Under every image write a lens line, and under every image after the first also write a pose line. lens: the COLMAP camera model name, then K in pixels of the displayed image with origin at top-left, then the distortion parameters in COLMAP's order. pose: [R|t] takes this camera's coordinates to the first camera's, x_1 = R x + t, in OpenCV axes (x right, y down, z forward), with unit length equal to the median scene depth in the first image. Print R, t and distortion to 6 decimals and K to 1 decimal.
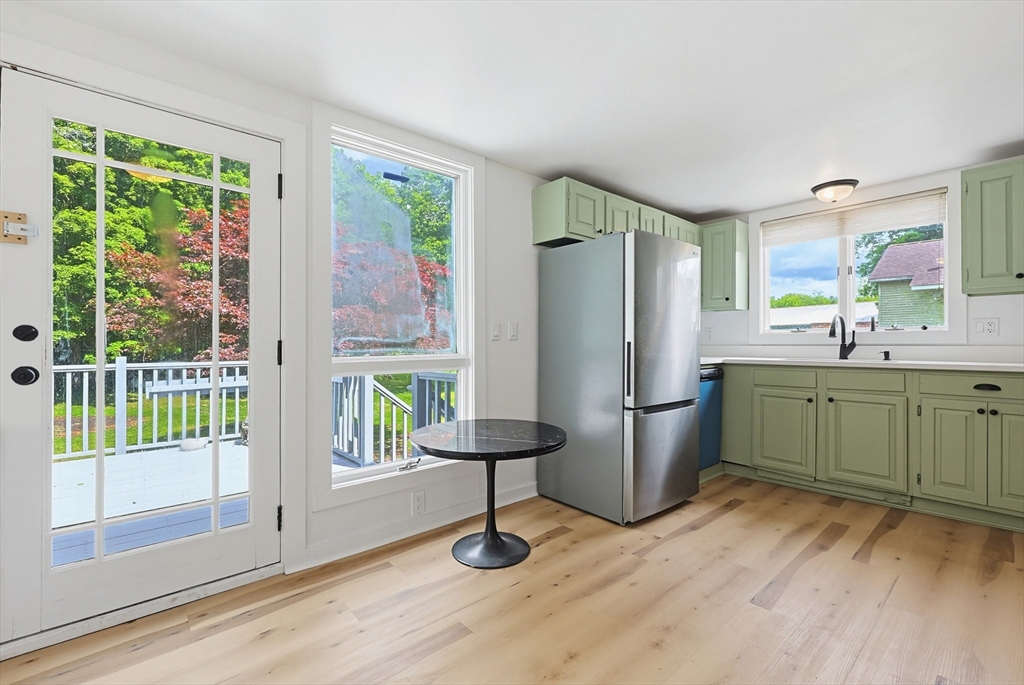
lens RADIAL K [[446.3, 0, 514.1], [0, 446.3, 342.7], [0, 0, 1]] dist [-0.001372, 0.000356]
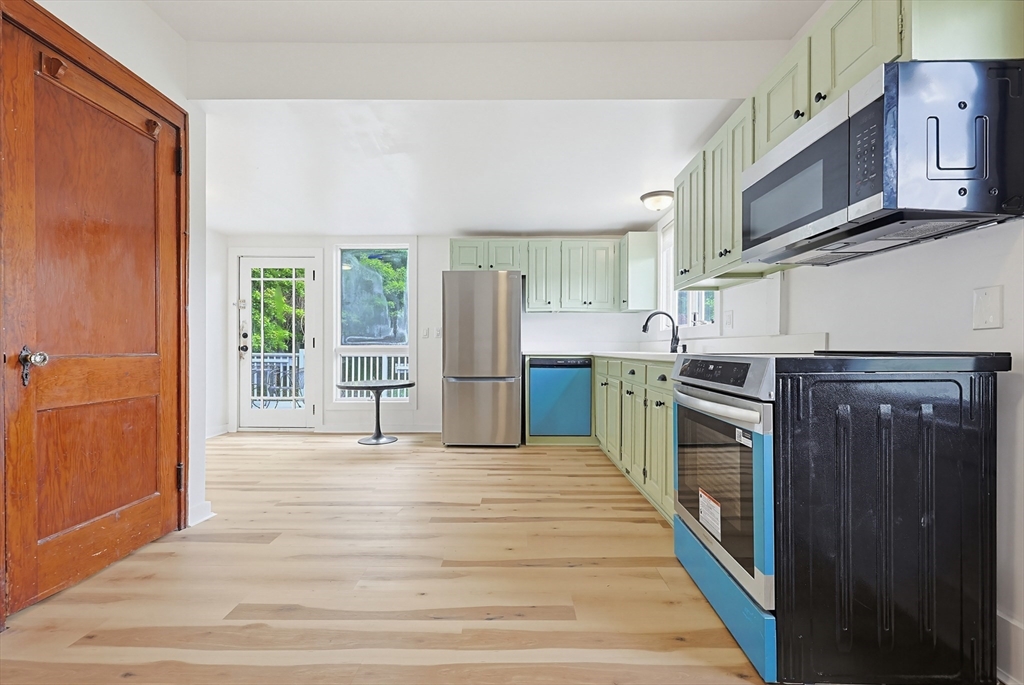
lens RADIAL K [[446.3, 0, 494.9], [0, 446.3, 344.3], [0, 0, 1]] dist [-0.001372, 0.000356]
pose [[0.741758, -0.001089, -0.670667, 1.455701], [0.000077, 0.999999, -0.001539, 0.024274], [0.670668, 0.001090, 0.741757, -0.120978]]
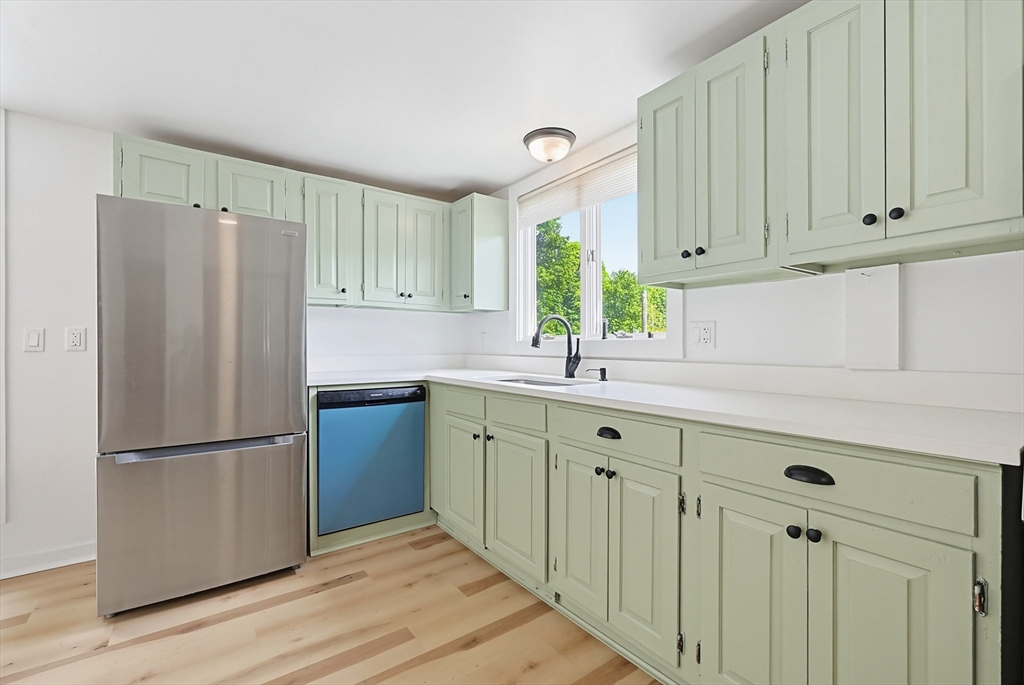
lens RADIAL K [[446.3, 0, 512.8], [0, 446.3, 345.6], [0, 0, 1]] dist [-0.001372, 0.000356]
pose [[0.997848, 0.003470, -0.065483, 0.884717], [-0.002927, 0.999961, 0.008387, -0.025783], [0.065510, -0.008177, 0.997818, 0.336373]]
